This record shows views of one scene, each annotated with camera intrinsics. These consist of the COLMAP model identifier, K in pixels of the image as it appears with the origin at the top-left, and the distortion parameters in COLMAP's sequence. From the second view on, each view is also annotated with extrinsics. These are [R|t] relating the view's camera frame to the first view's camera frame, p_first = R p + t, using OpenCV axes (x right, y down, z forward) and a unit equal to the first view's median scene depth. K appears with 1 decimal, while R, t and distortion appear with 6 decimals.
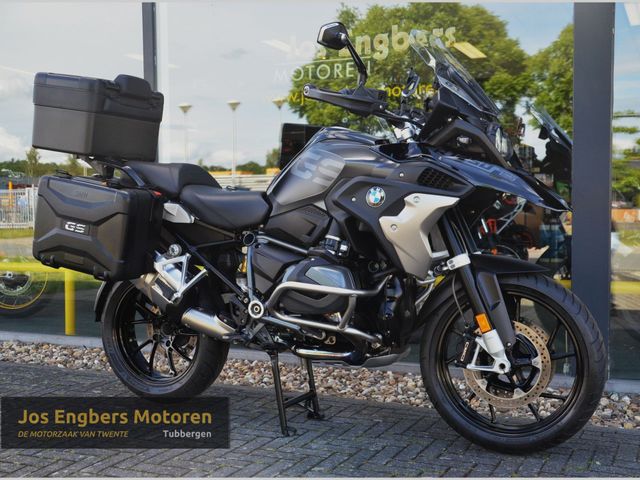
lens RADIAL K [[803.6, 0, 336.4], [0, 803.6, 237.9], [0, 0, 1]] dist [-0.011170, 0.007231]
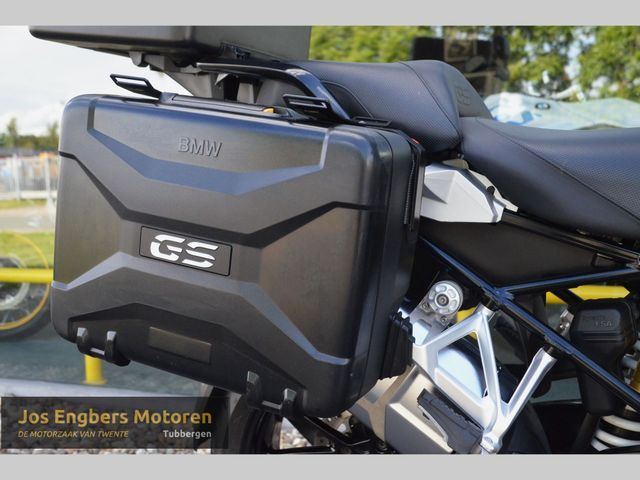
lens RADIAL K [[756.5, 0, 320.0], [0, 756.5, 240.0], [0, 0, 1]] dist [-0.004209, 0.271757]
pose [[0.999497, -0.028652, 0.013589, -0.274889], [0.027837, 0.997998, 0.056783, -0.033389], [-0.015188, -0.056376, 0.998294, 0.697457]]
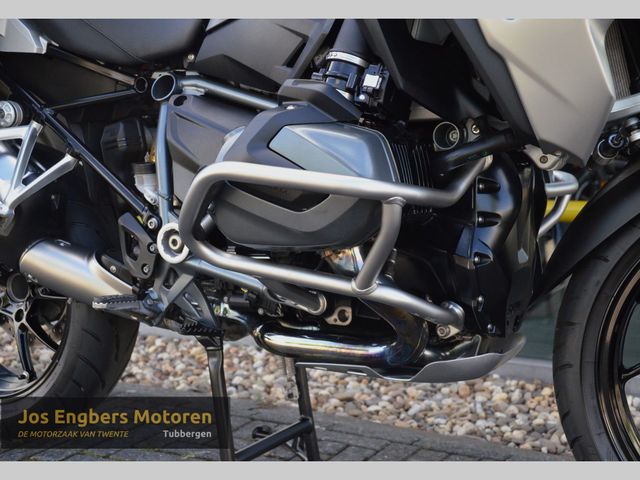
lens RADIAL K [[895.0, 0, 339.3], [0, 895.0, 239.5], [0, 0, 1]] dist [0.095530, 0.068289]
pose [[0.998993, 0.015408, -0.042142, 0.011527], [-0.013286, 0.998652, 0.050175, 0.060900], [0.042859, -0.049565, 0.997851, 0.510810]]
